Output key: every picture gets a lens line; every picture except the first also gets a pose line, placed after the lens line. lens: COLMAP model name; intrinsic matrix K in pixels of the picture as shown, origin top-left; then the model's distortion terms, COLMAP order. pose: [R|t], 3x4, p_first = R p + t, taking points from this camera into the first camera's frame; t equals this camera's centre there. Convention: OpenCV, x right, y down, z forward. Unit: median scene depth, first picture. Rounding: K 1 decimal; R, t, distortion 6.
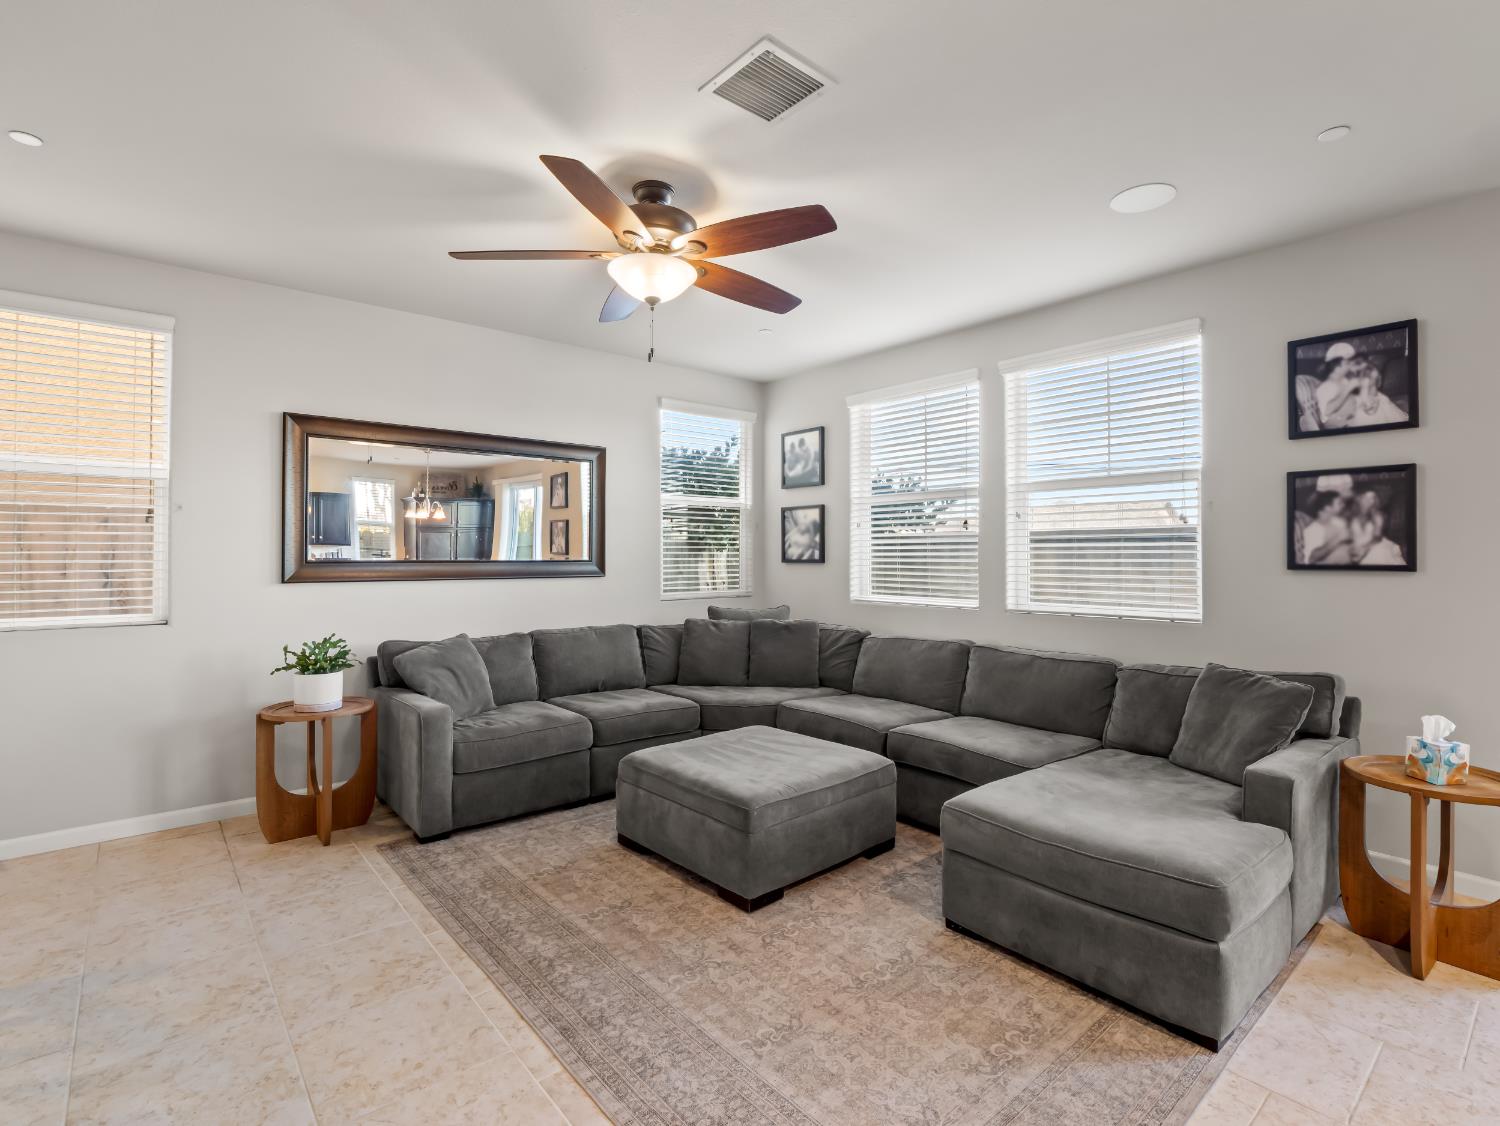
lens RADIAL K [[731.6, 0, 734.7], [0, 731.6, 550.9], [0, 0, 1]] dist [-0.003730, -0.000553]
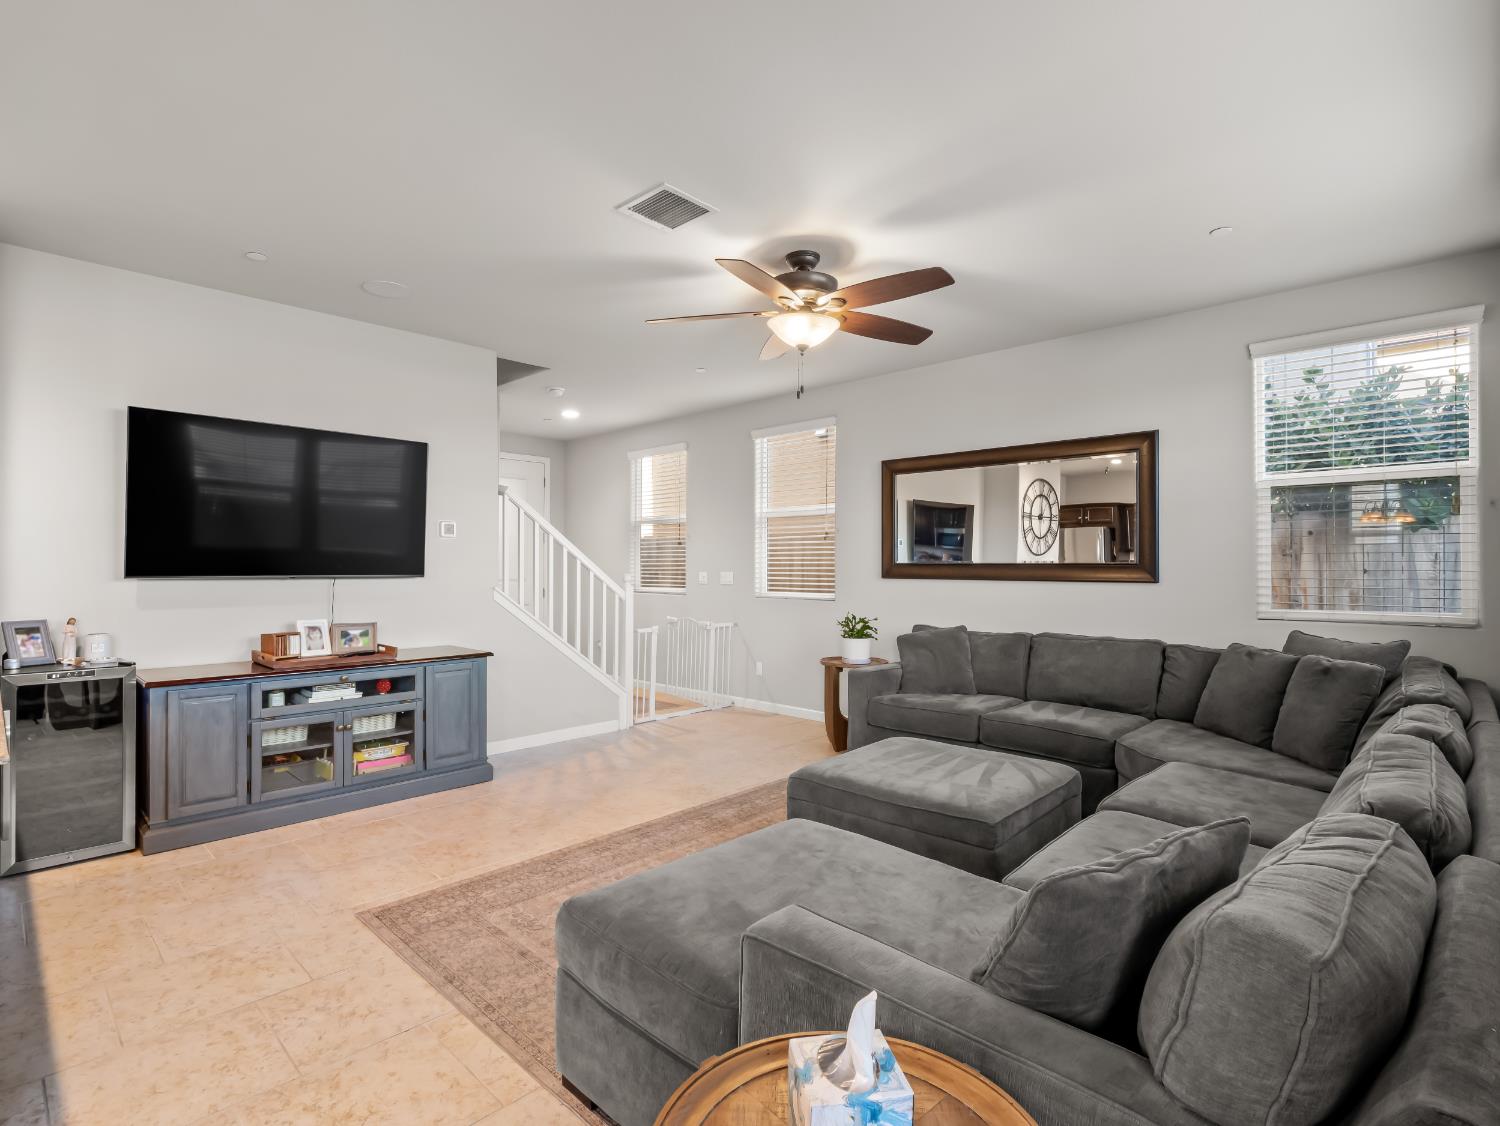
lens RADIAL K [[748.5, 0, 750.0], [0, 748.5, 563.0], [0, 0, 1]] dist [0.013865, -0.020824]
pose [[0.119712, -0.002560, -0.992805, 1.048453], [0.004259, 0.999989, -0.002065, 0.020587], [0.992800, -0.003981, 0.119722, 0.708836]]
